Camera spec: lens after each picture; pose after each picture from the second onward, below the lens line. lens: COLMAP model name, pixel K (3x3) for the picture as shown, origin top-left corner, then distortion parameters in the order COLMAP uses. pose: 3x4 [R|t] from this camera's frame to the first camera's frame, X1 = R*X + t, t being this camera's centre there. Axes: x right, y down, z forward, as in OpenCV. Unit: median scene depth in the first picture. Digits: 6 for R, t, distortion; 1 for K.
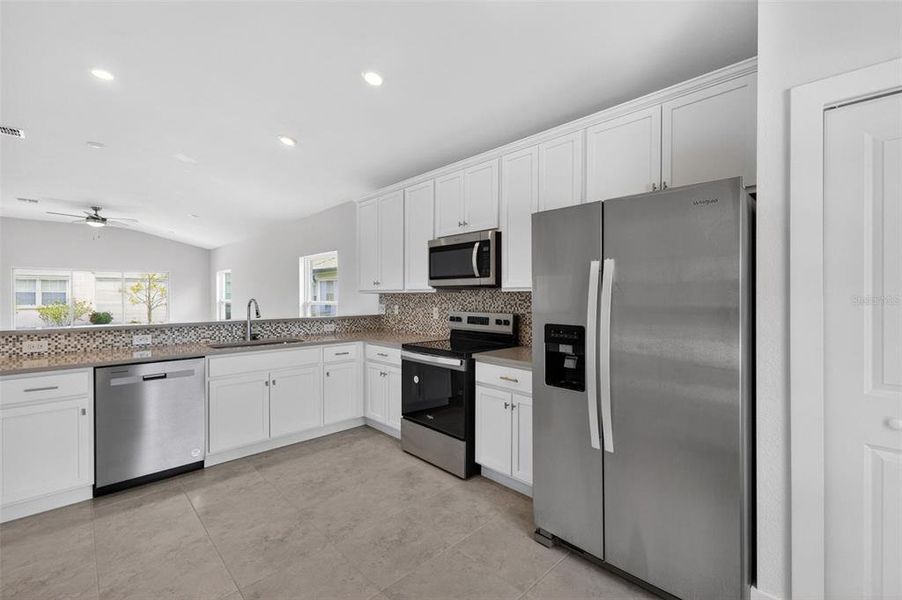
lens RADIAL K [[388.2, 0, 449.7], [0, 388.2, 297.7], [0, 0, 1]] dist [0.003214, 0.000584]
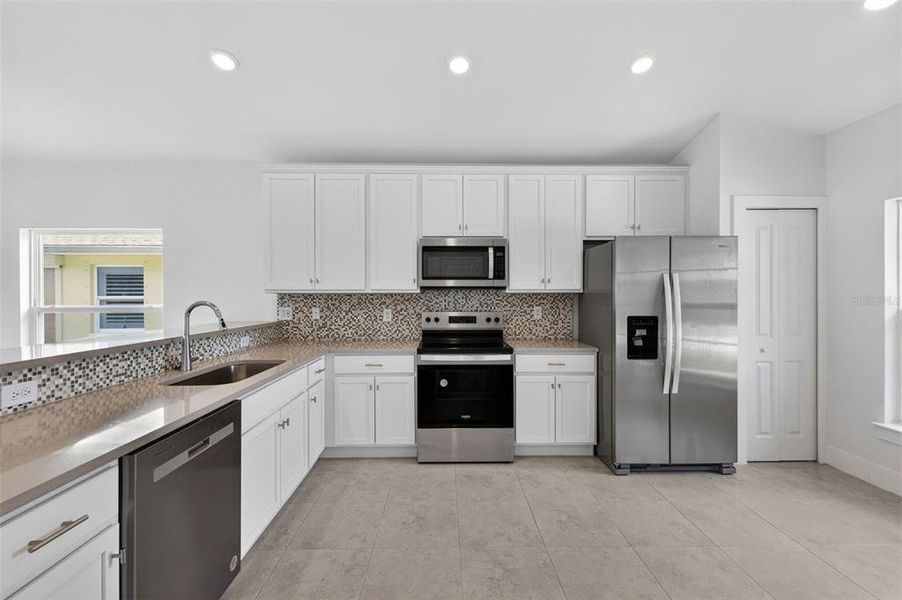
lens RADIAL K [[388.2, 0, 449.7], [0, 388.2, 297.7], [0, 0, 1]] dist [0.003214, 0.000584]
pose [[0.684371, -0.003587, 0.729125, -0.713856], [0.005193, 0.999987, 0.000046, -0.001492], [-0.729115, 0.003755, 0.684381, 0.296919]]
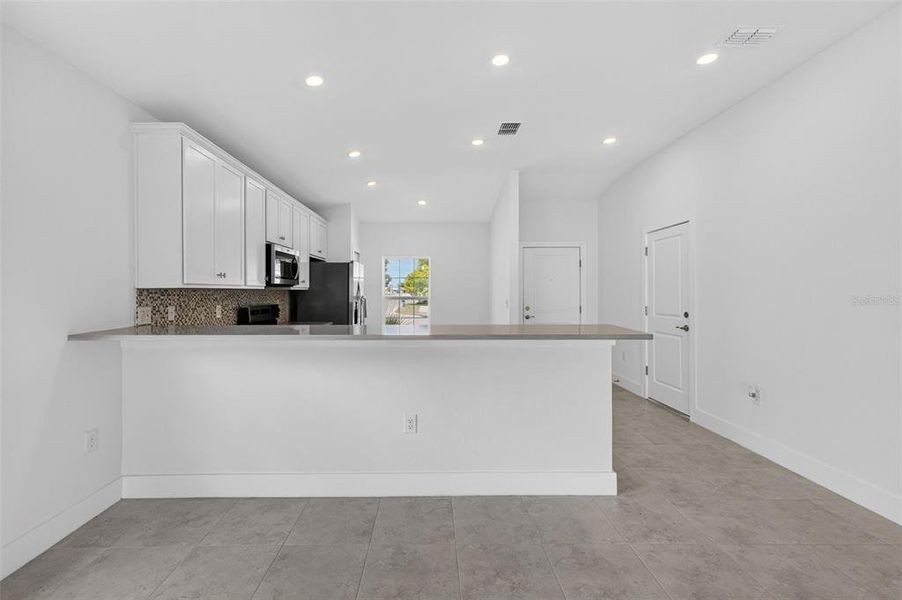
lens RADIAL K [[405.2, 0, 426.0], [0, 405.2, 288.0], [0, 0, 1]] dist [0.025866, 0.000220]
pose [[-0.710370, 0.004860, 0.703812, -1.242490], [0.004029, 0.999988, -0.002839, -0.011795], [-0.703817, 0.000819, -0.710381, 1.562916]]
